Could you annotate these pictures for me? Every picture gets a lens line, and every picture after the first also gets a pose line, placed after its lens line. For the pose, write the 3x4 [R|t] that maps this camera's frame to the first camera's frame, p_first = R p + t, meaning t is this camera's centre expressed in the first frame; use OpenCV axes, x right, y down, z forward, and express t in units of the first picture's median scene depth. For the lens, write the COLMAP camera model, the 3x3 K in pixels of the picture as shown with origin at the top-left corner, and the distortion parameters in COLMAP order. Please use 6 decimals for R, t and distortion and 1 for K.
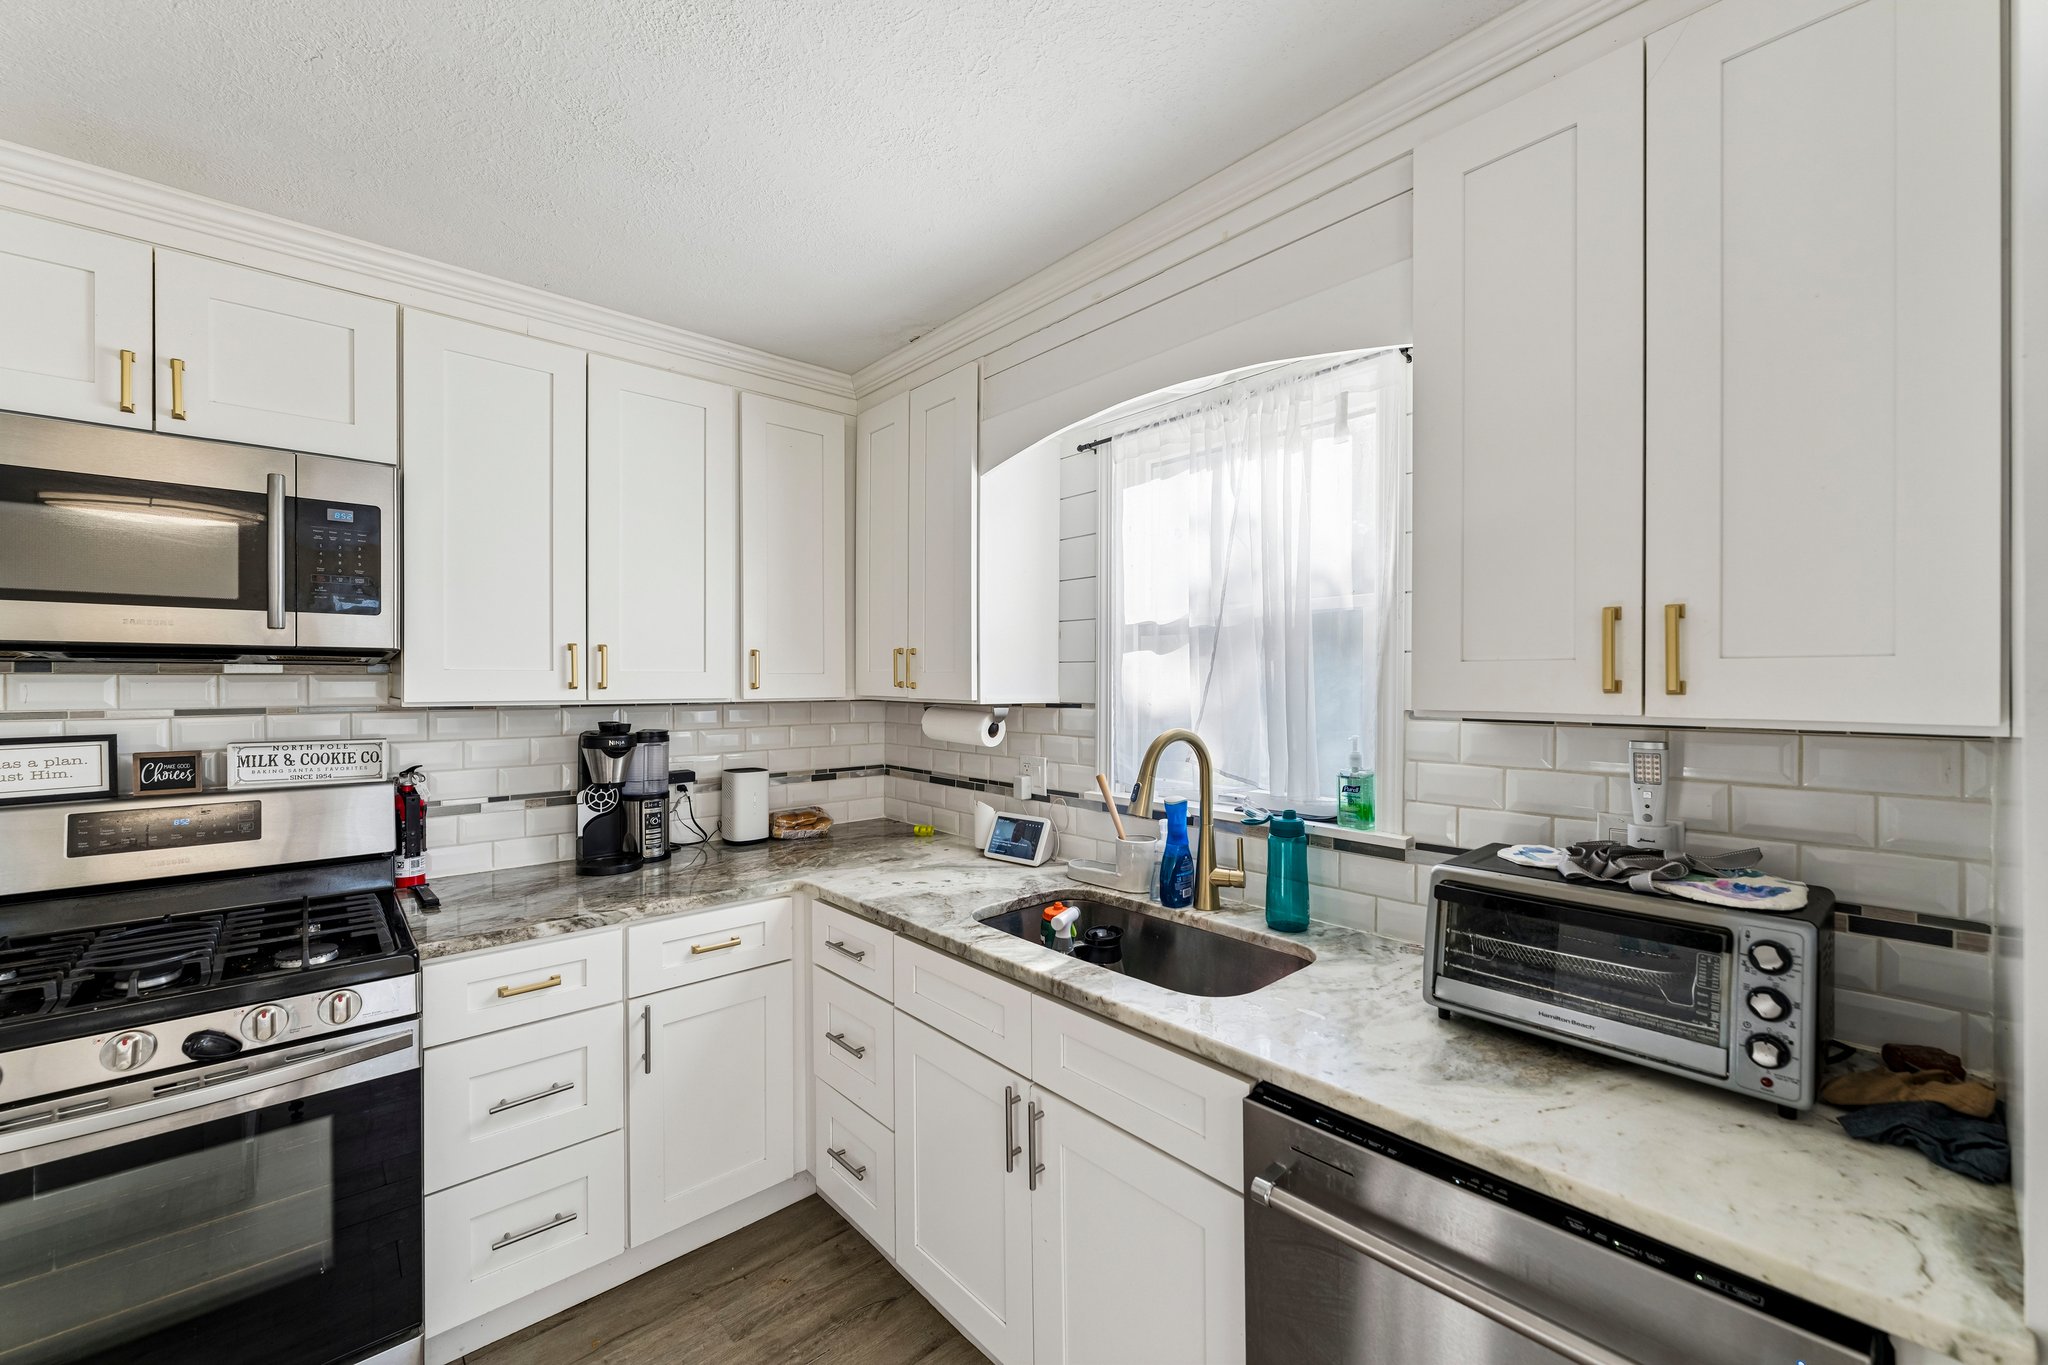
lens RADIAL K [[814.8, 0, 1026.9], [0, 814.8, 685.4], [0, 0, 1]] dist [-0.002772, -0.000573]
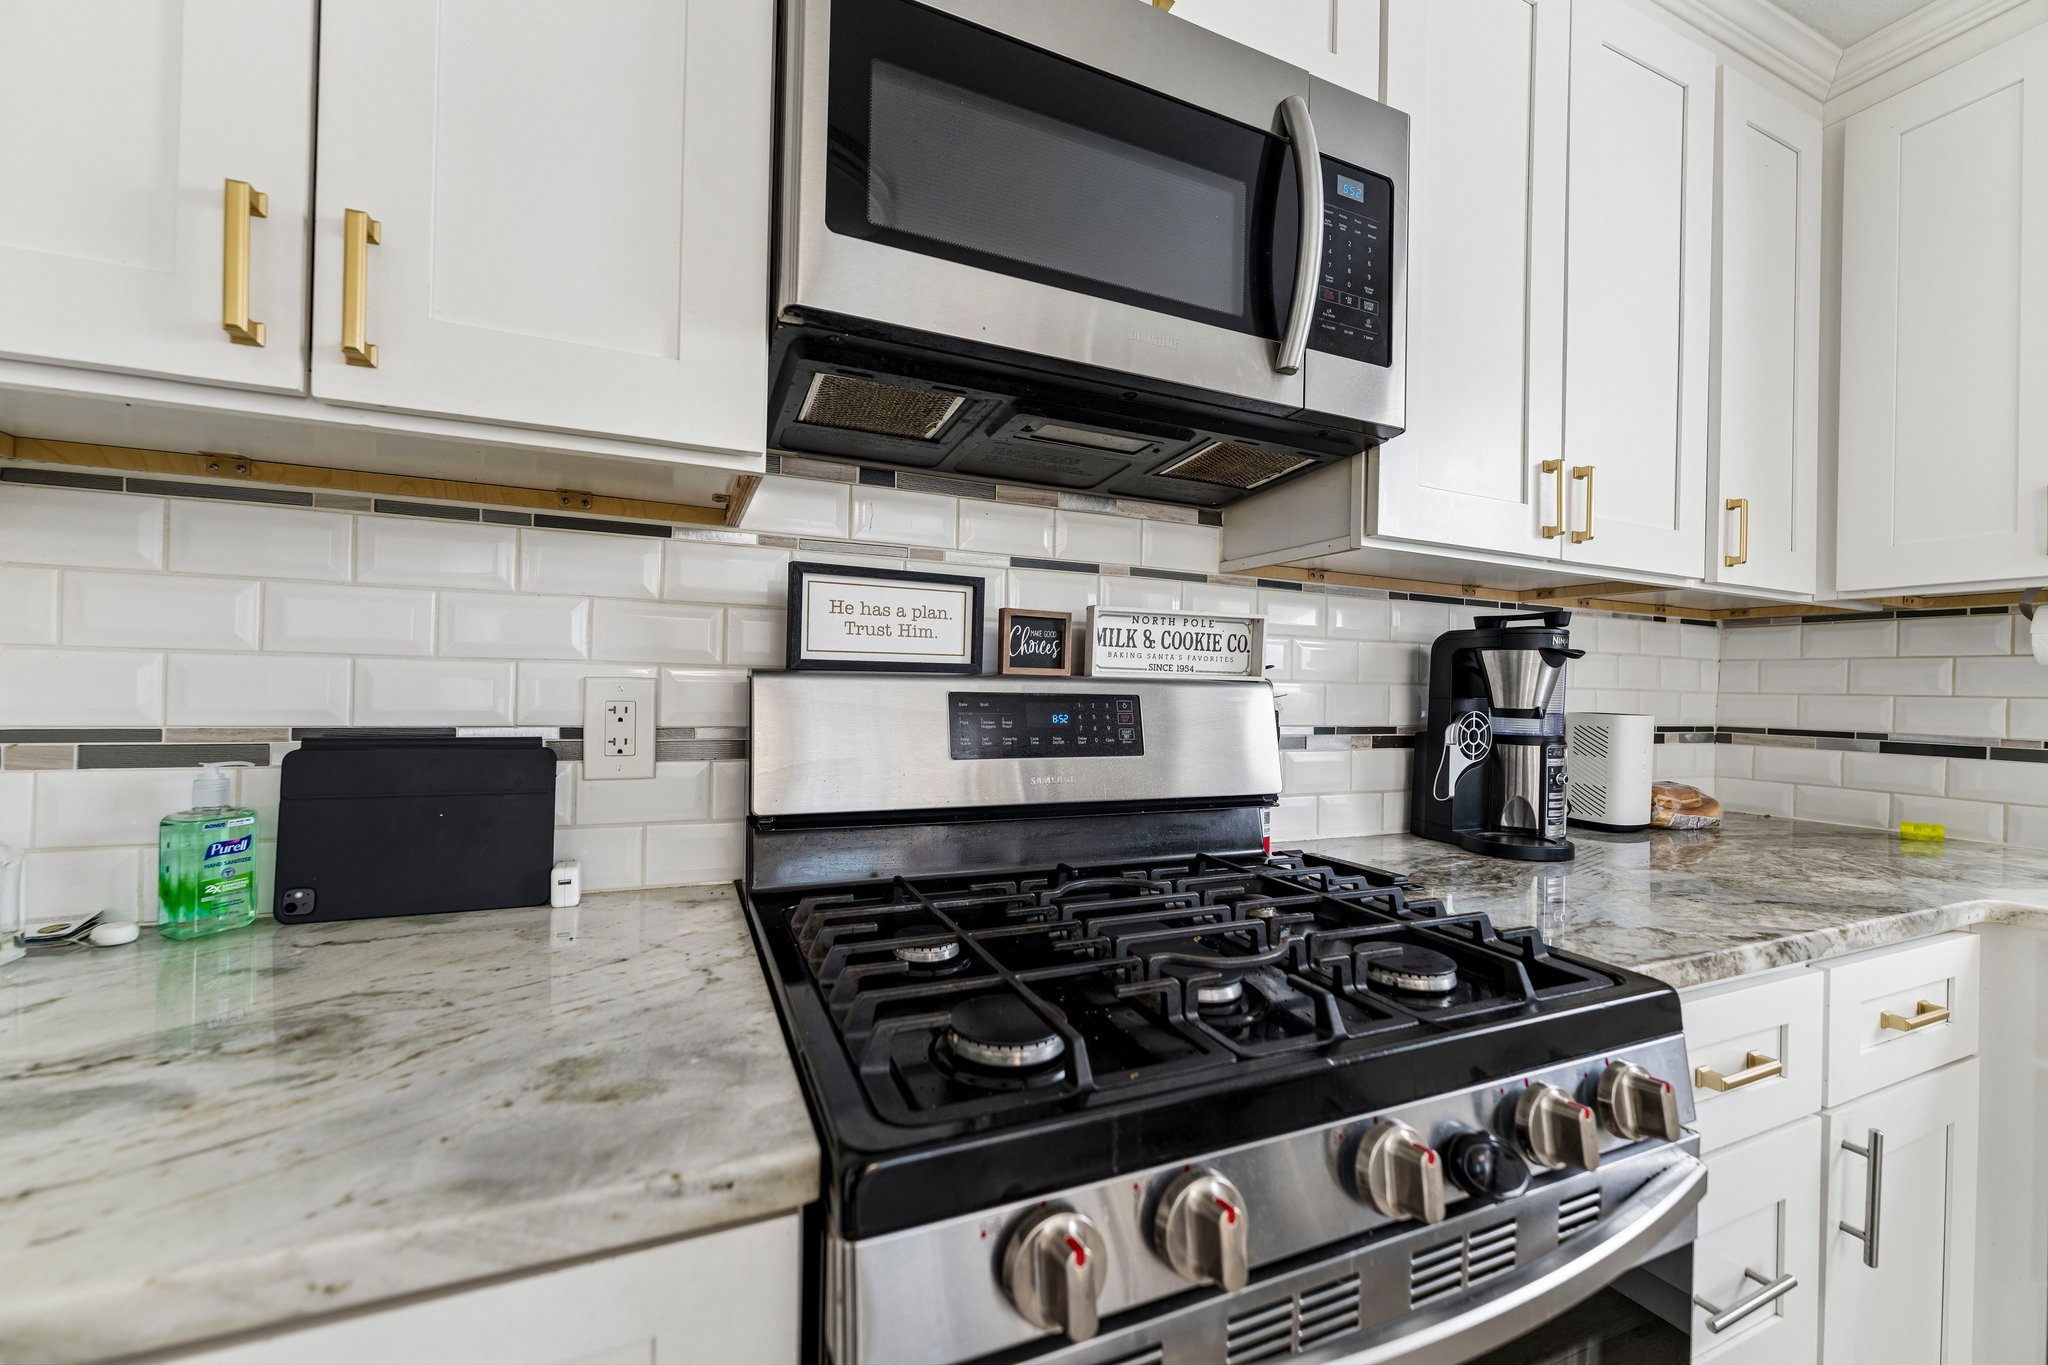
lens RADIAL K [[814.8, 0, 1023.9], [0, 814.8, 685.7], [0, 0, 1]] dist [-0.002772, -0.000573]
pose [[0.949165, 0.018869, -0.314212, -0.778504], [-0.023581, 0.999659, -0.011204, 0.134539], [0.313894, 0.018044, 0.949287, 0.347377]]
